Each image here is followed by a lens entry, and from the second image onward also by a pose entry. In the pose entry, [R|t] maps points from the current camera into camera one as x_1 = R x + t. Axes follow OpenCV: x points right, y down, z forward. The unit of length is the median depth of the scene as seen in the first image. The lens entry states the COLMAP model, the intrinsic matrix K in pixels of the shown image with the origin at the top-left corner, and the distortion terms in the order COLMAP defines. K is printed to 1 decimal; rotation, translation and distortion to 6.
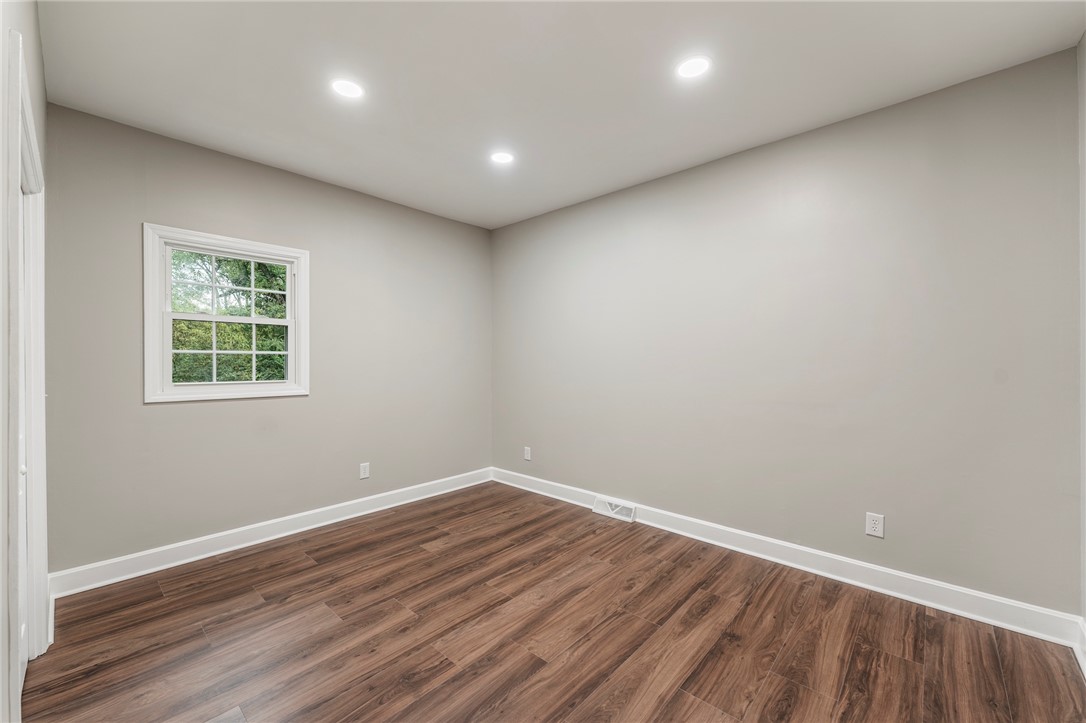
lens RADIAL K [[434.2, 0, 546.6], [0, 434.2, 356.9], [0, 0, 1]] dist [-0.002357, 0.000428]
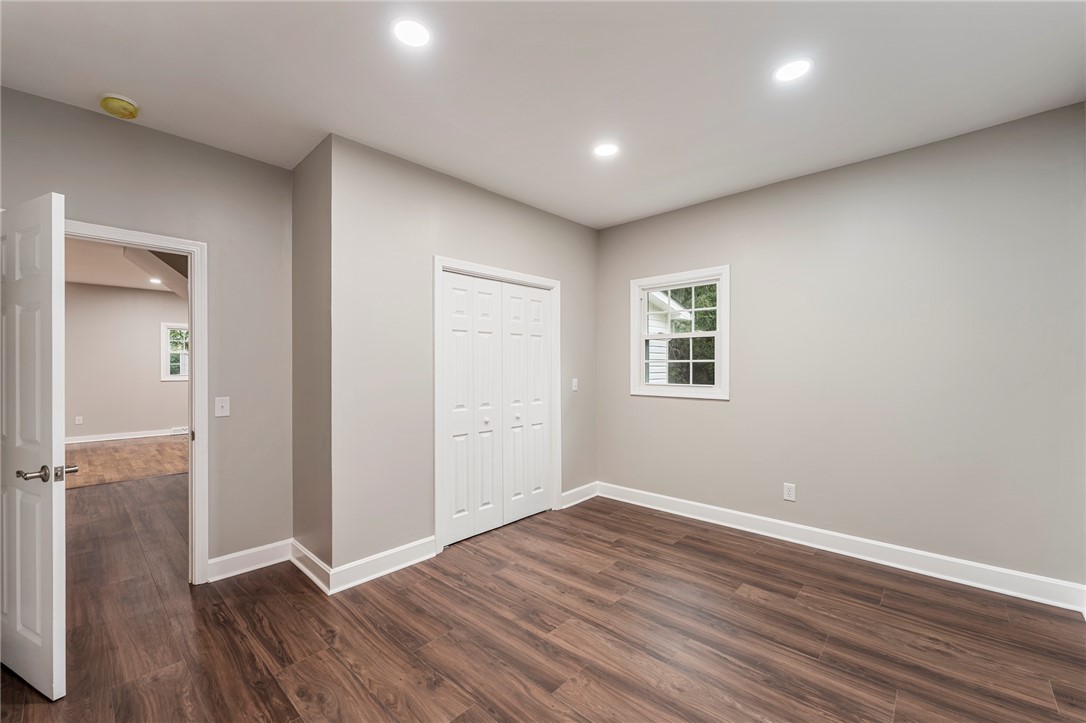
lens RADIAL K [[434.2, 0, 537.4], [0, 434.2, 364.1], [0, 0, 1]] dist [-0.002357, 0.000428]
pose [[-0.021266, -0.005072, -0.999761, 0.636481], [0.010732, 0.999928, -0.005302, -0.000259], [0.999716, -0.010842, -0.021210, 0.674287]]
